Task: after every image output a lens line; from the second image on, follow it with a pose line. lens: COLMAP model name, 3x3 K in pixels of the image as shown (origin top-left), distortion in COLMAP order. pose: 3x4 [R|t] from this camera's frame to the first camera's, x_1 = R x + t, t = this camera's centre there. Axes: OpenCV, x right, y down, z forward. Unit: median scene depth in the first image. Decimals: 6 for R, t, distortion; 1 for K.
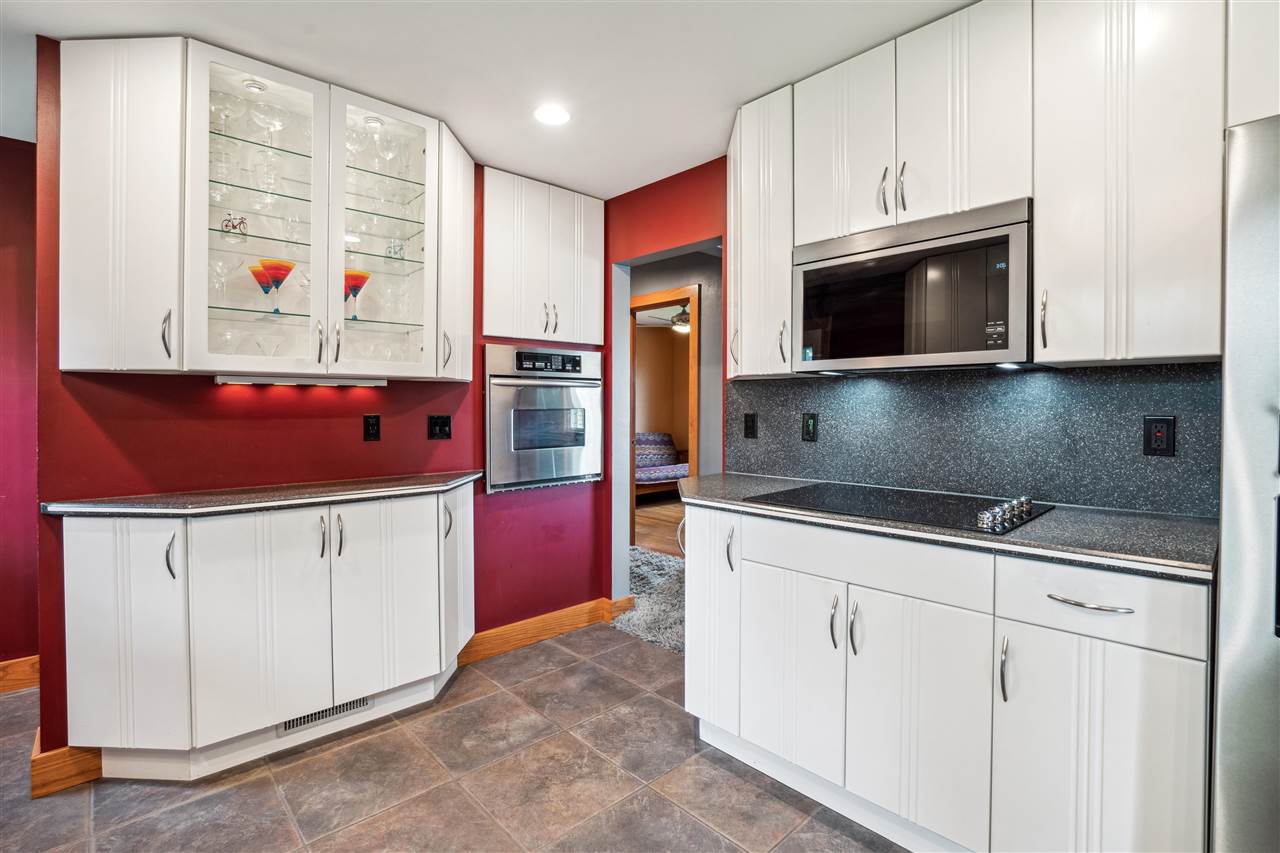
lens RADIAL K [[604.7, 0, 647.3], [0, 604.7, 422.9], [0, 0, 1]] dist [-0.017073, 0.003612]
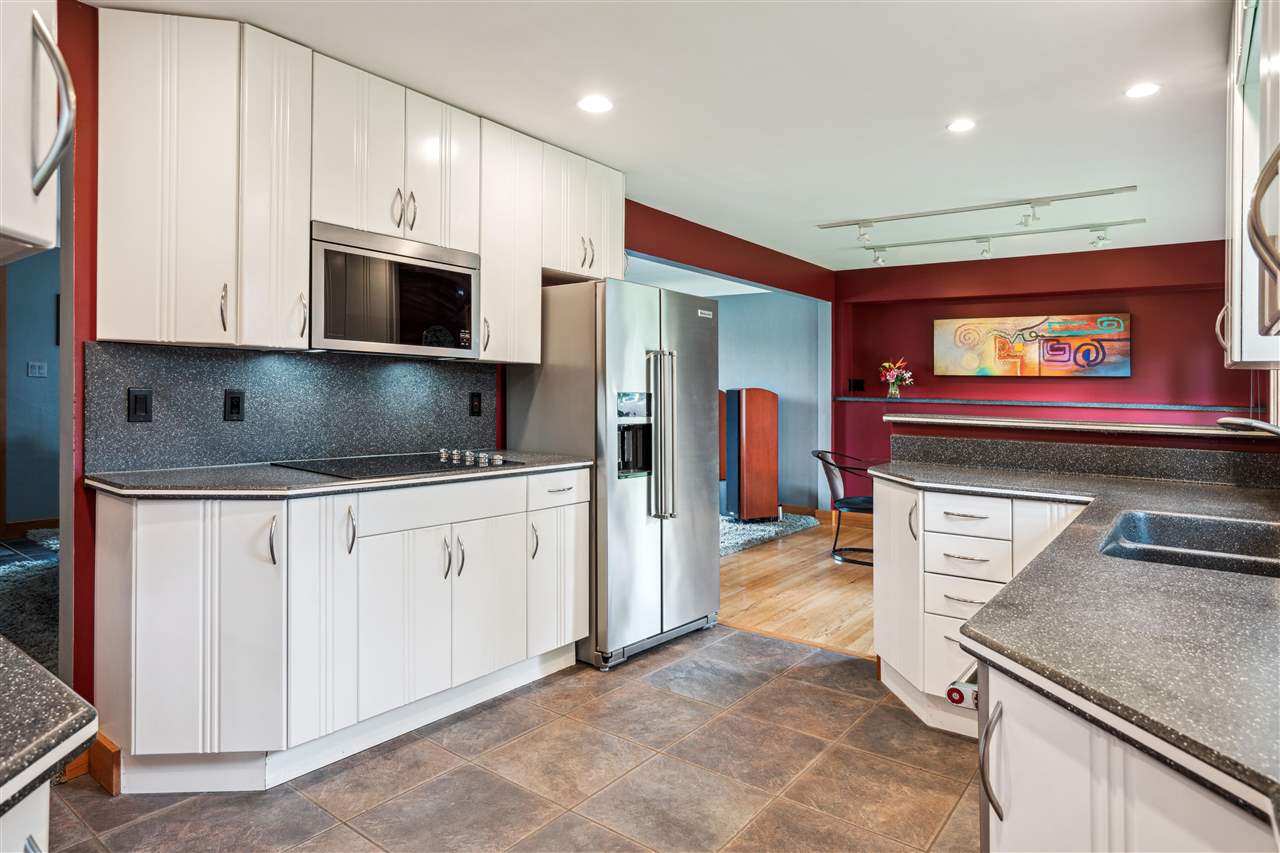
lens RADIAL K [[731.3, 0, 624.9], [0, 731.3, 380.5], [0, 0, 1]] dist [0.008840, 0.001347]
pose [[-0.140055, 0.012054, 0.990070, -0.975252], [0.004307, 0.999924, -0.011564, -0.015895], [-0.990134, 0.002644, -0.140096, 0.656129]]
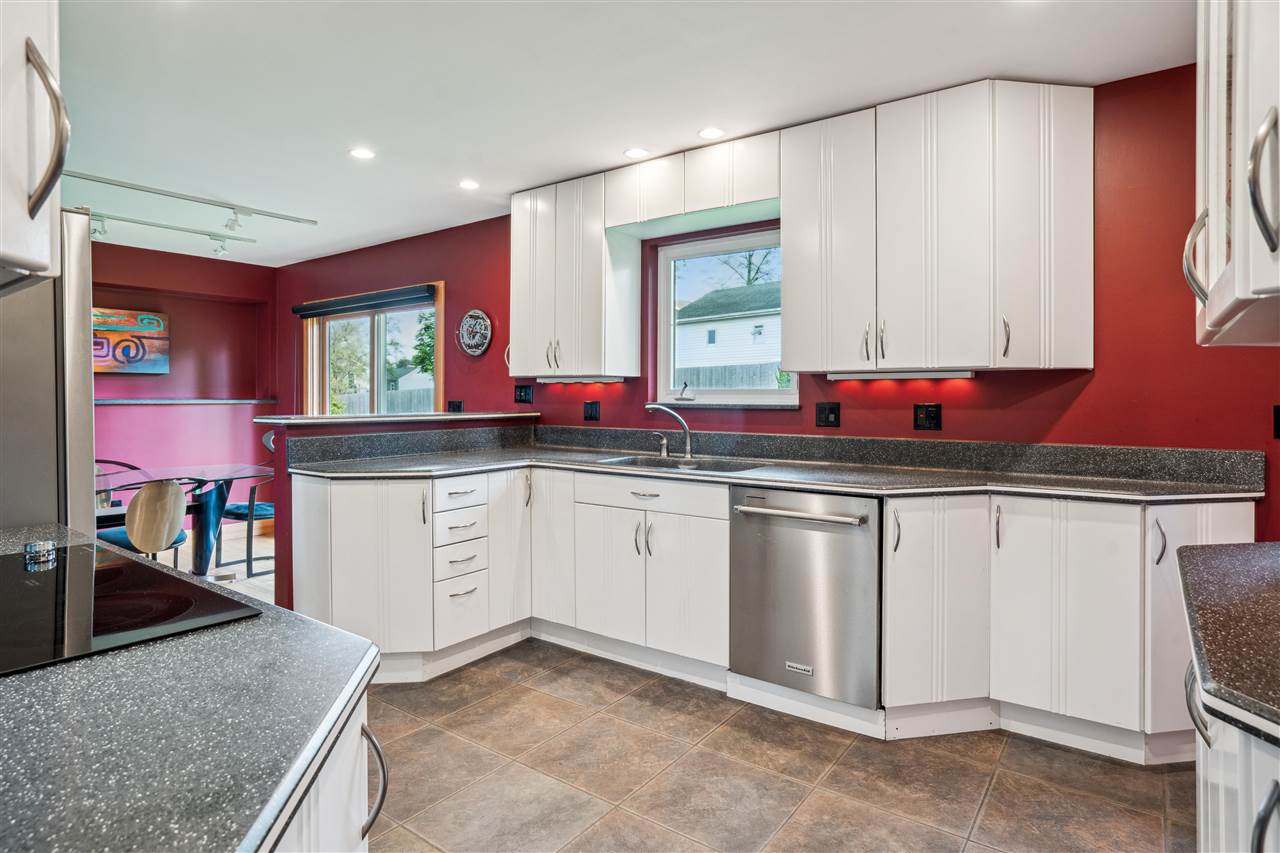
lens RADIAL K [[689.3, 0, 659.0], [0, 689.3, 384.7], [0, 0, 1]] dist [-0.006529, 0.002633]
pose [[-0.986364, -0.002653, -0.164558, -0.037868], [-0.004049, 0.999959, 0.008144, -0.040078], [0.164529, 0.008699, -0.986334, 1.385398]]
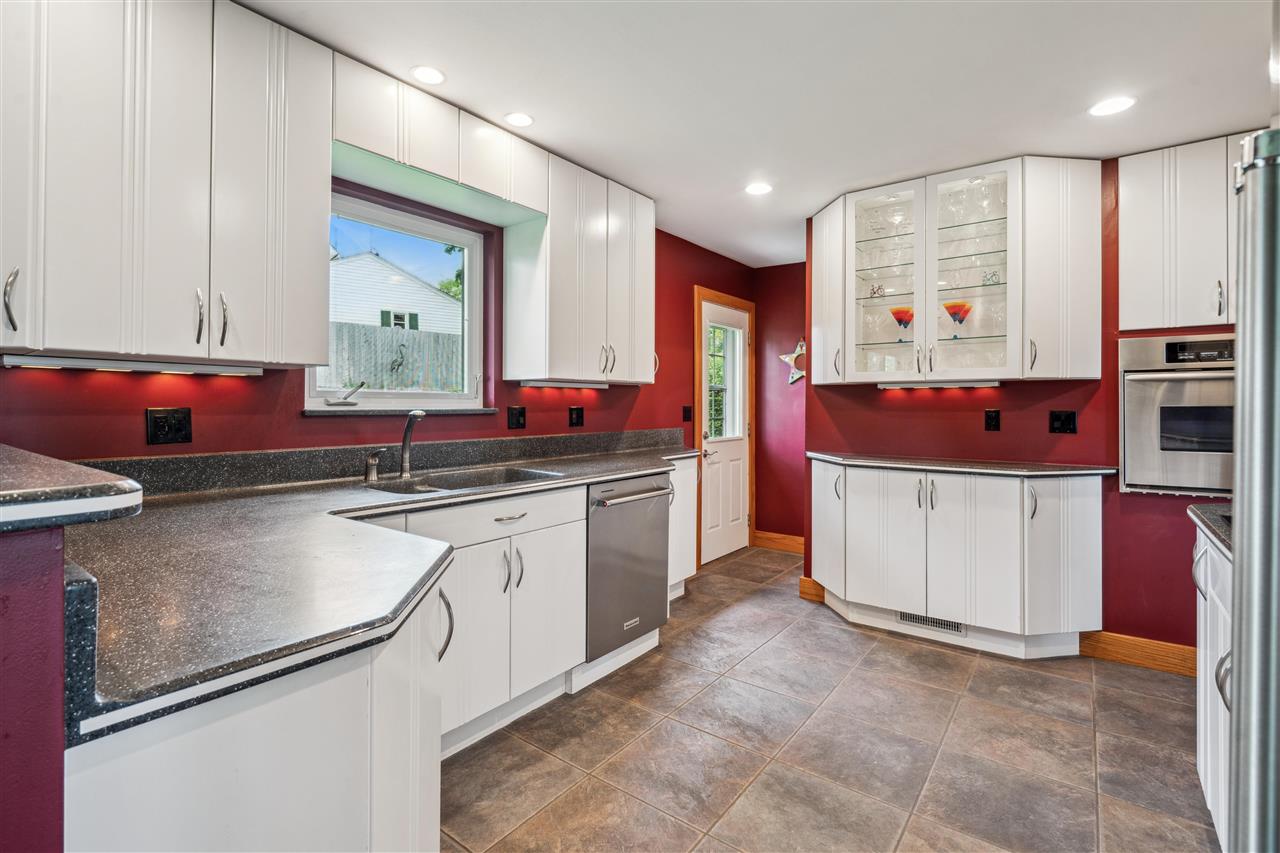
lens RADIAL K [[604.7, 0, 604.3], [0, 604.7, 392.2], [0, 0, 1]] dist [-0.017073, 0.003612]
pose [[0.115985, -0.019075, -0.993068, 0.771596], [-0.026916, 0.999388, -0.022340, -0.000254], [0.992886, 0.029320, 0.115400, 0.070329]]
